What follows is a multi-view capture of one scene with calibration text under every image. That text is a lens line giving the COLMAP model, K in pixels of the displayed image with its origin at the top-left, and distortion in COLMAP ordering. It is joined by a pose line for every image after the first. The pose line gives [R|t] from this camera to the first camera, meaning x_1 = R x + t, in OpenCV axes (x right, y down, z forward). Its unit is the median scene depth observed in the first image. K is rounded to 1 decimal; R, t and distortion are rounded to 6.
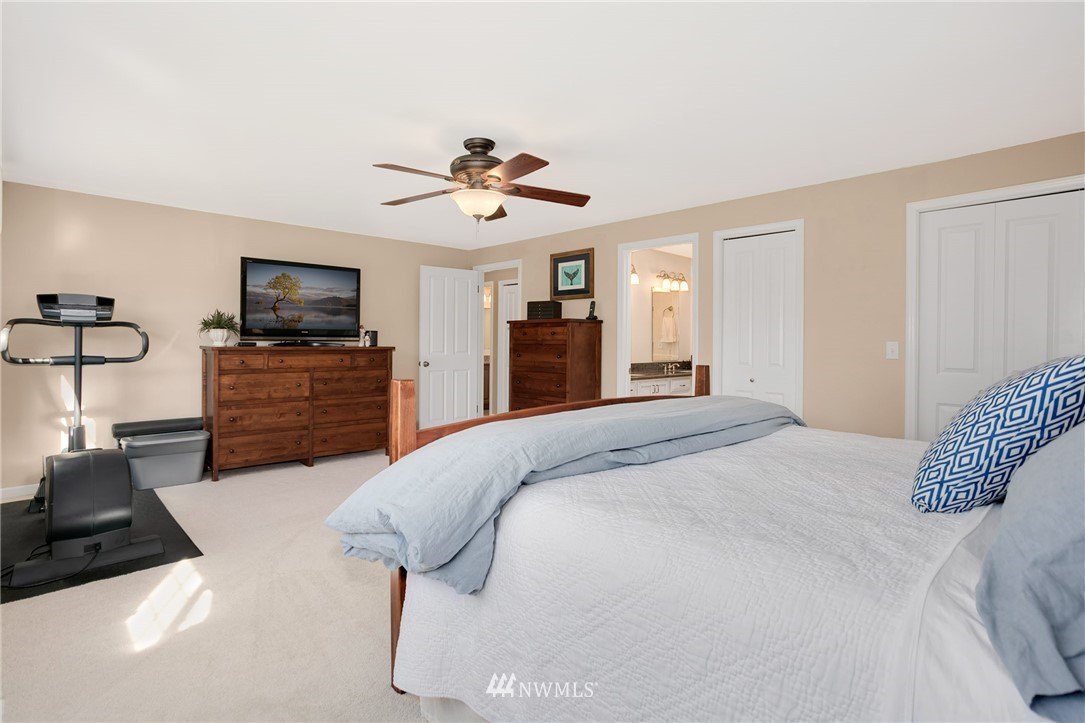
lens RADIAL K [[550.7, 0, 535.3], [0, 550.7, 341.2], [0, 0, 1]] dist [0.003388, 0.000845]
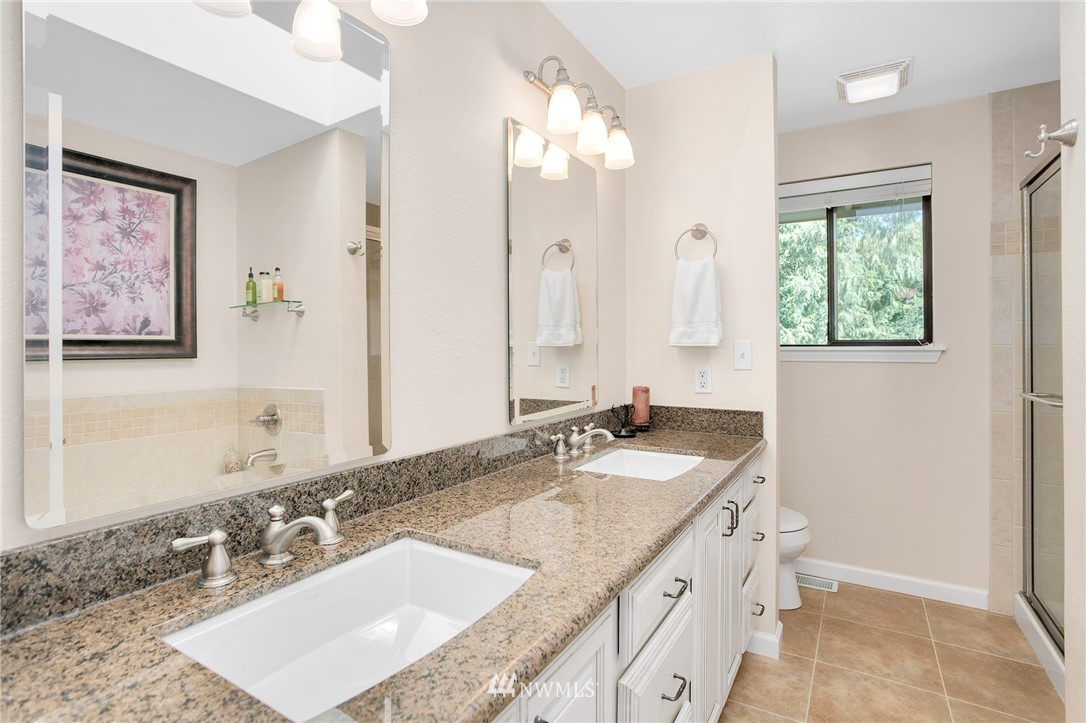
lens RADIAL K [[516.7, 0, 545.3], [0, 516.7, 343.6], [0, 0, 1]] dist [-0.000363, 0.000139]
pose [[0.962077, 0.000292, 0.272778, 0.152443], [0.000182, 0.999999, -0.001715, 0.001055], [-0.272779, 0.001700, 0.962075, 0.715075]]
